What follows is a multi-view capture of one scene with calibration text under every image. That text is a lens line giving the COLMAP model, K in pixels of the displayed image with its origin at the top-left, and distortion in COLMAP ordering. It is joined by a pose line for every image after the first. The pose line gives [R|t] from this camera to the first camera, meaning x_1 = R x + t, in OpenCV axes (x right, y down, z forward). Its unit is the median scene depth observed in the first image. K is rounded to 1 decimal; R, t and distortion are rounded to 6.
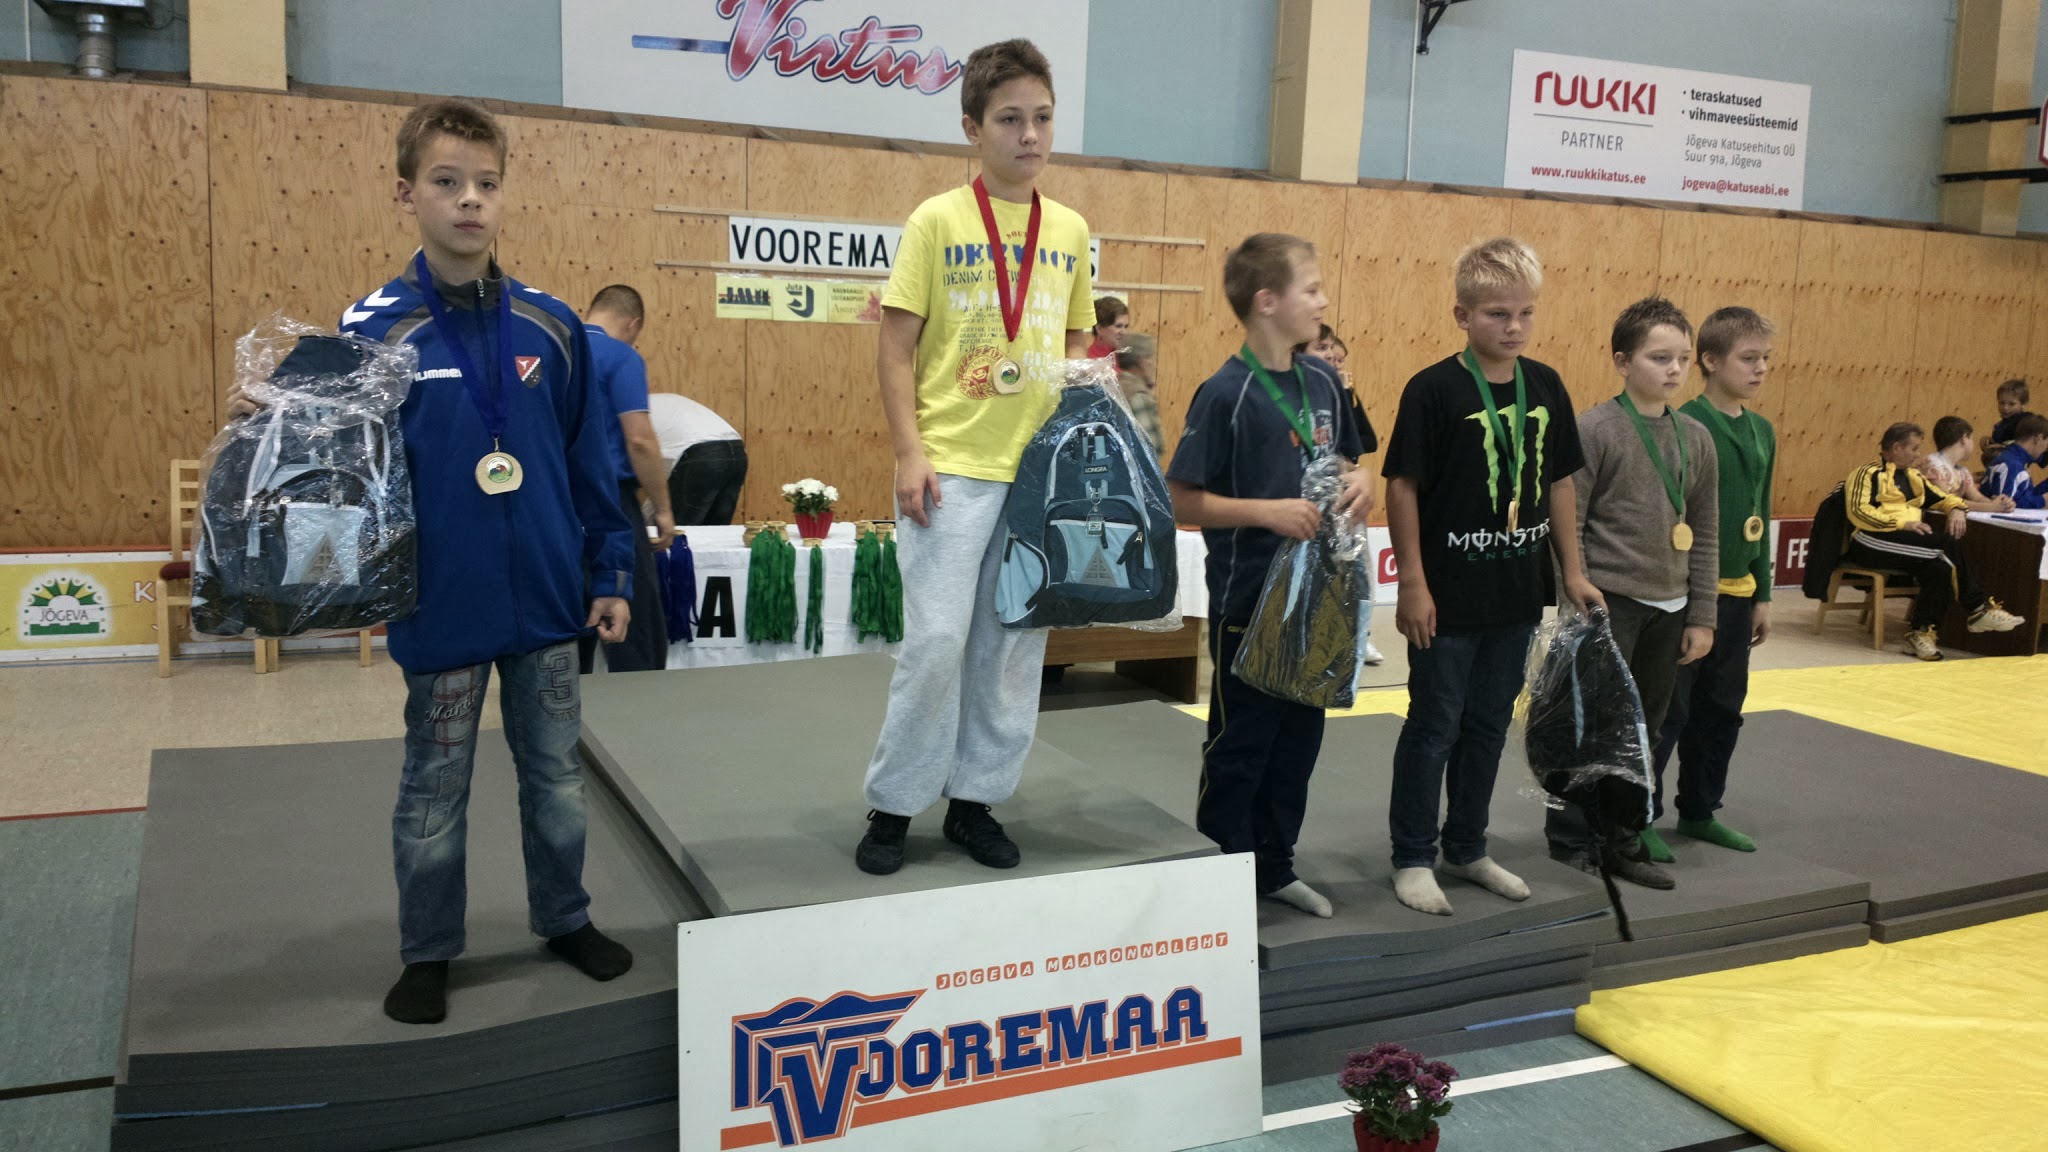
lens RADIAL K [[1642.4, 0, 1024.5], [0, 1642.4, 543.6], [0, 0, 1]] dist [0.170023, -0.306178]
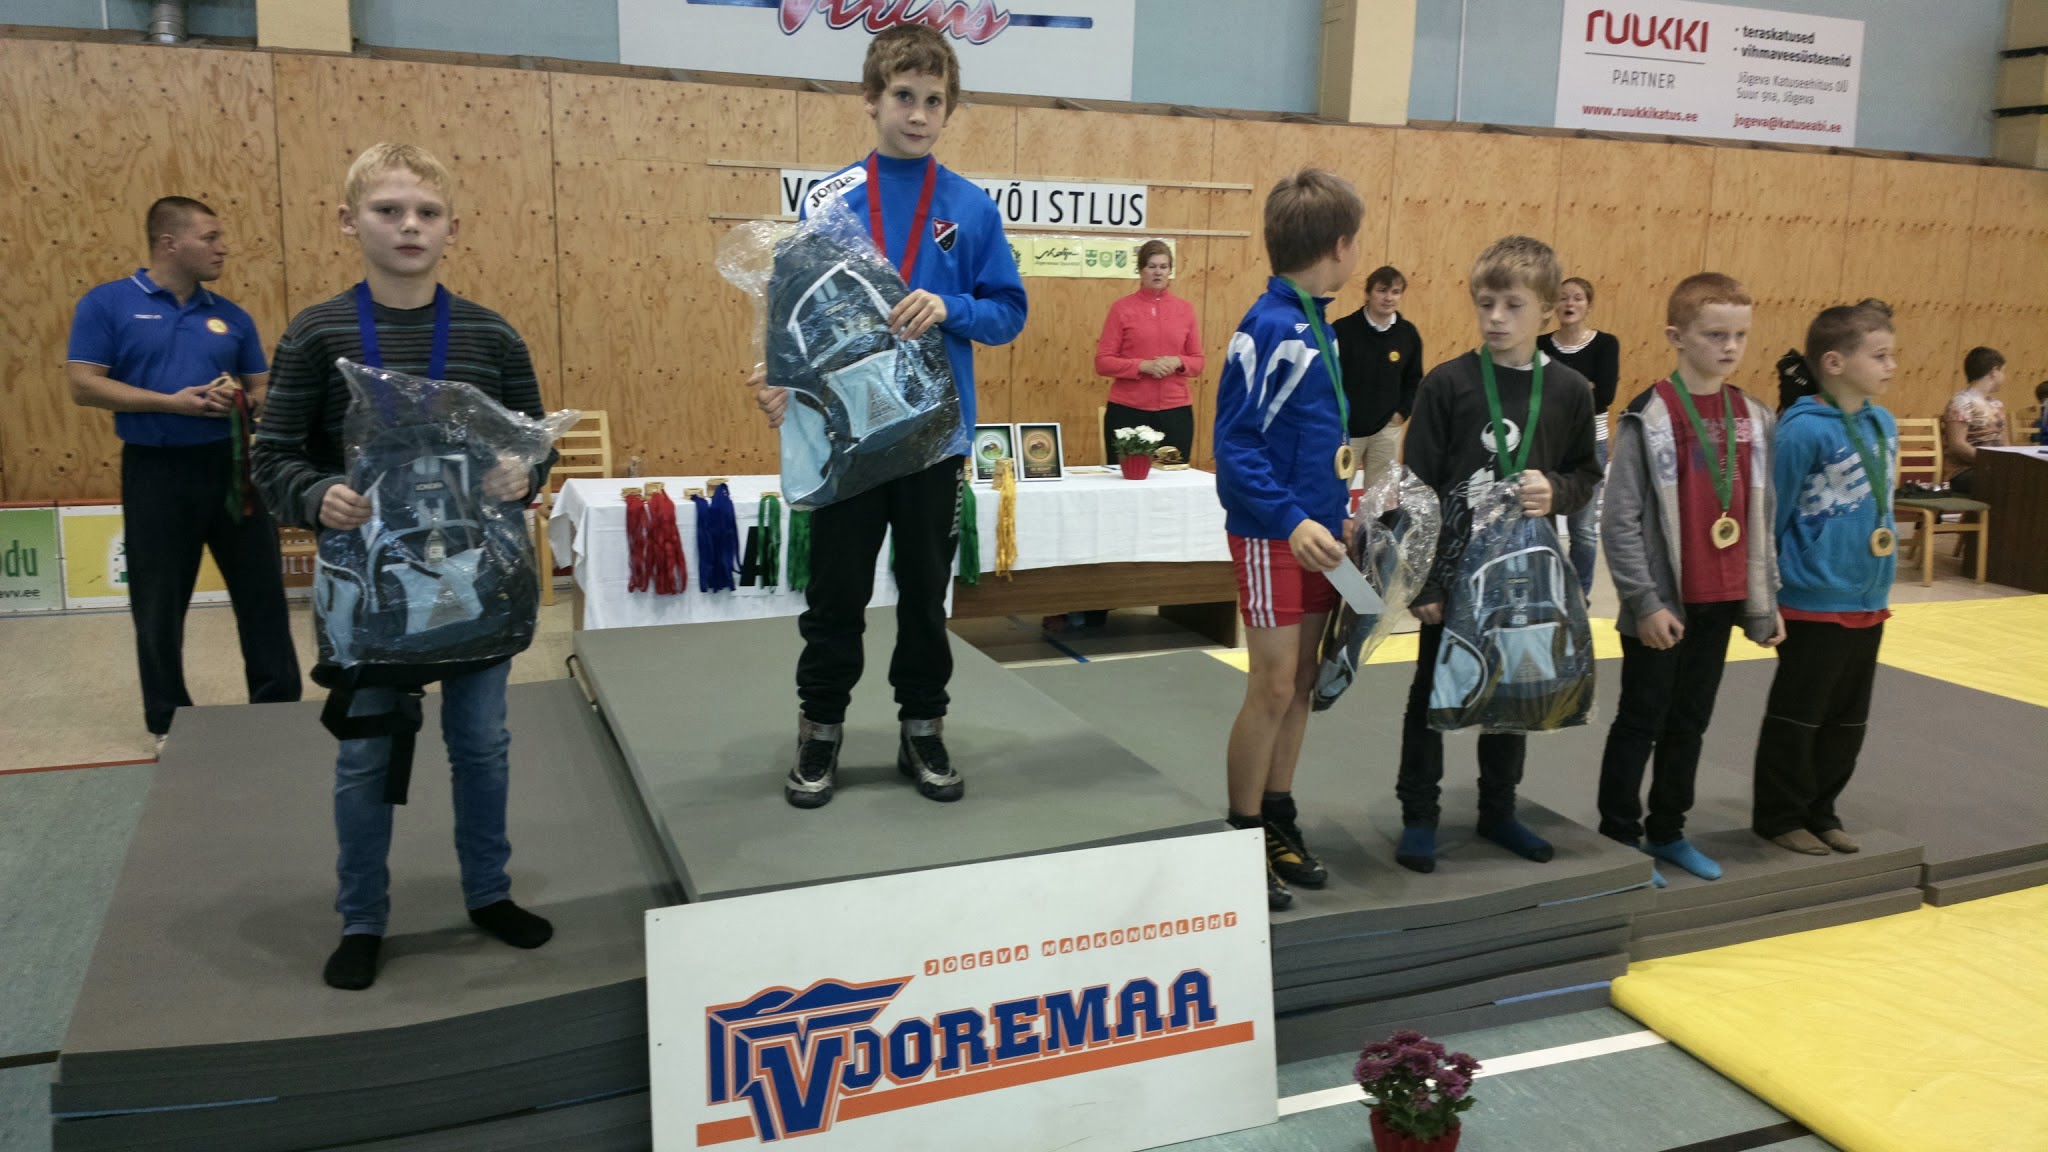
lens RADIAL K [[1529.6, 0, 1022.7], [0, 1529.6, 551.2], [0, 0, 1]] dist [0.154593, -0.268668]
pose [[0.998741, -0.004735, -0.049948, 0.018943], [0.007055, 0.998899, 0.046379, -0.006008], [0.049673, -0.046673, 0.997674, 0.051848]]
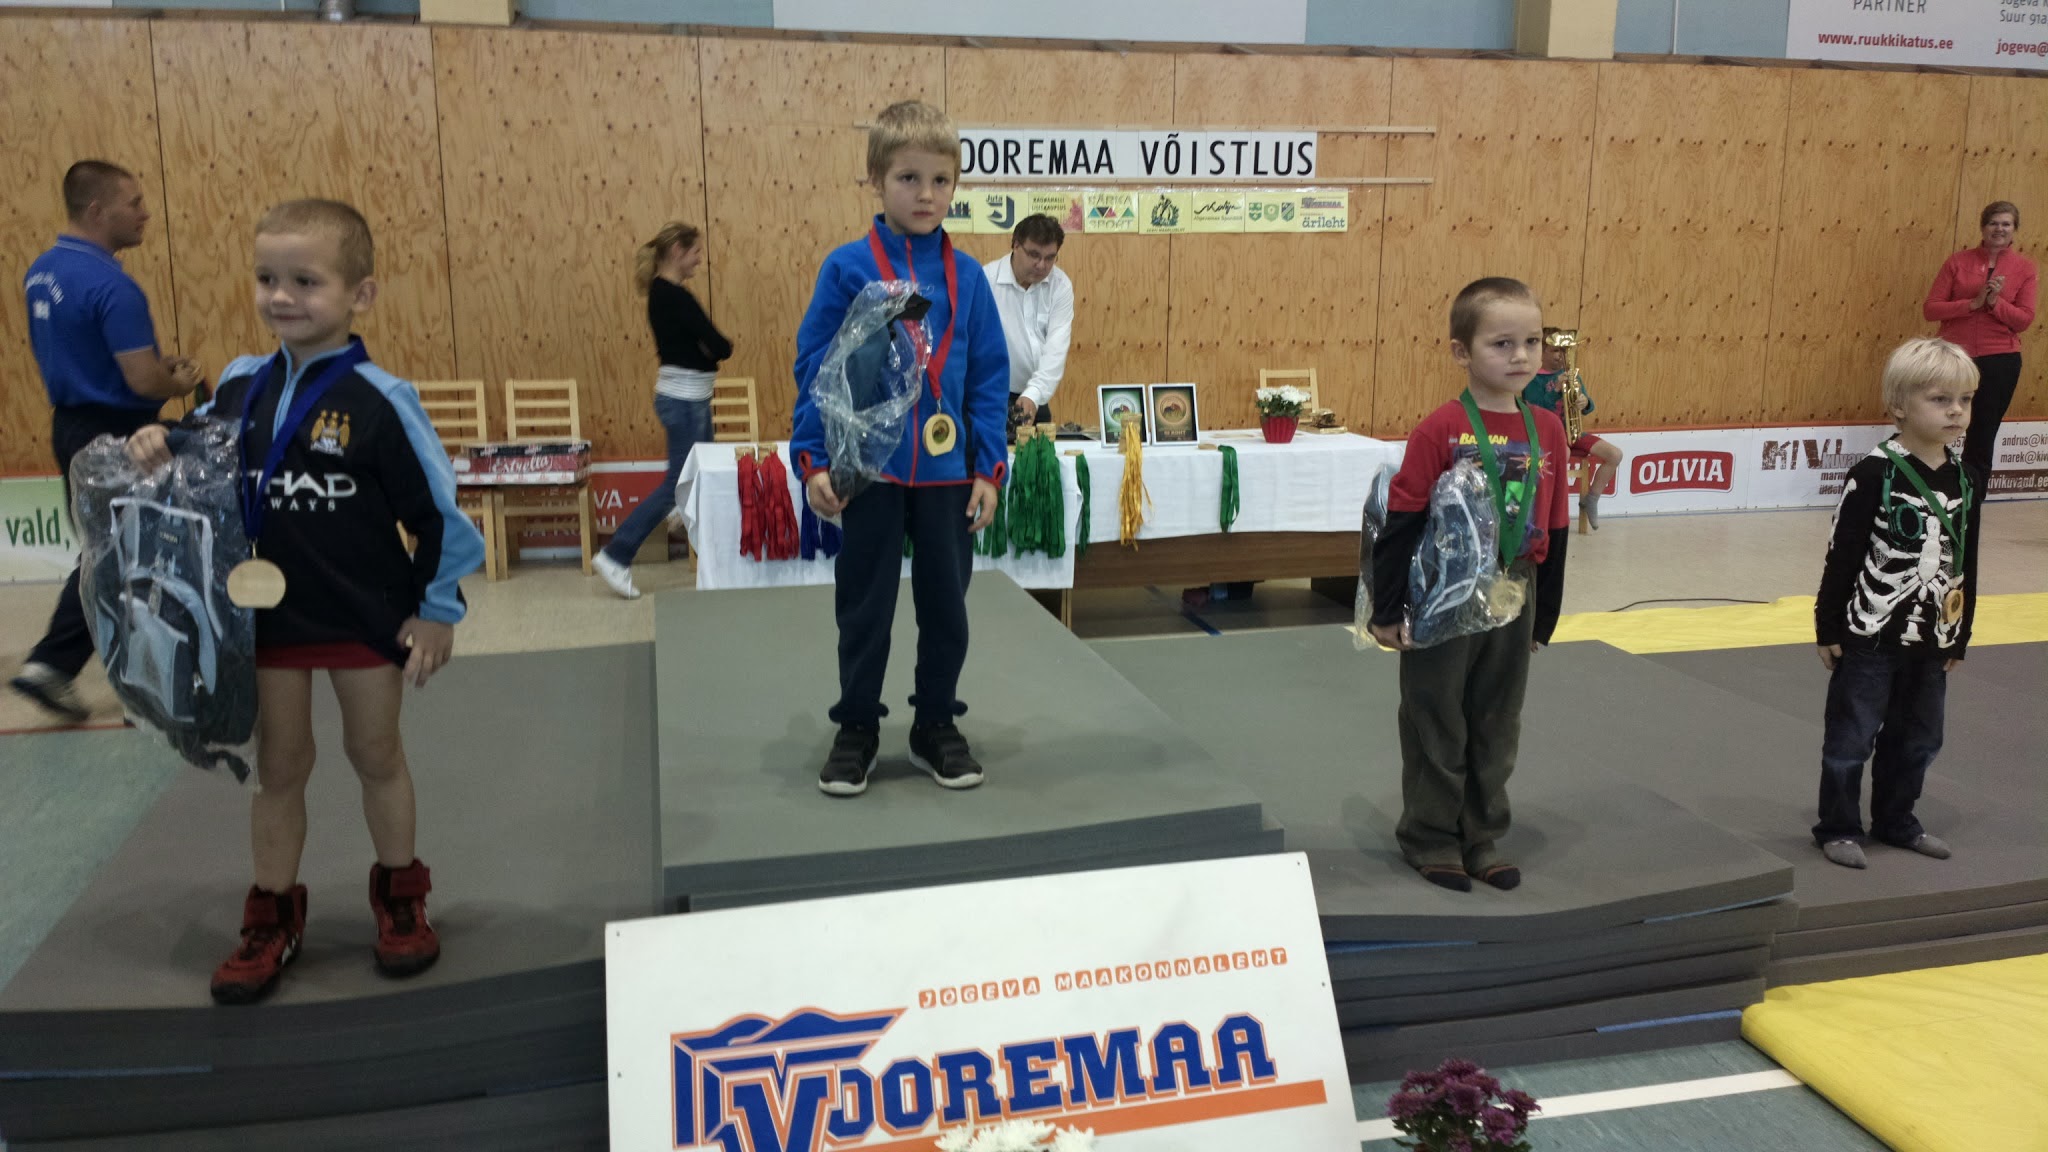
lens RADIAL K [[1481.7, 0, 1006.4], [0, 1481.7, 540.3], [0, 0, 1]] dist [0.195053, -0.371324]
pose [[0.978810, 0.003422, -0.204743, 0.059565], [0.008206, 0.998402, 0.055917, 0.000161], [0.204607, -0.056412, 0.977217, 0.124589]]
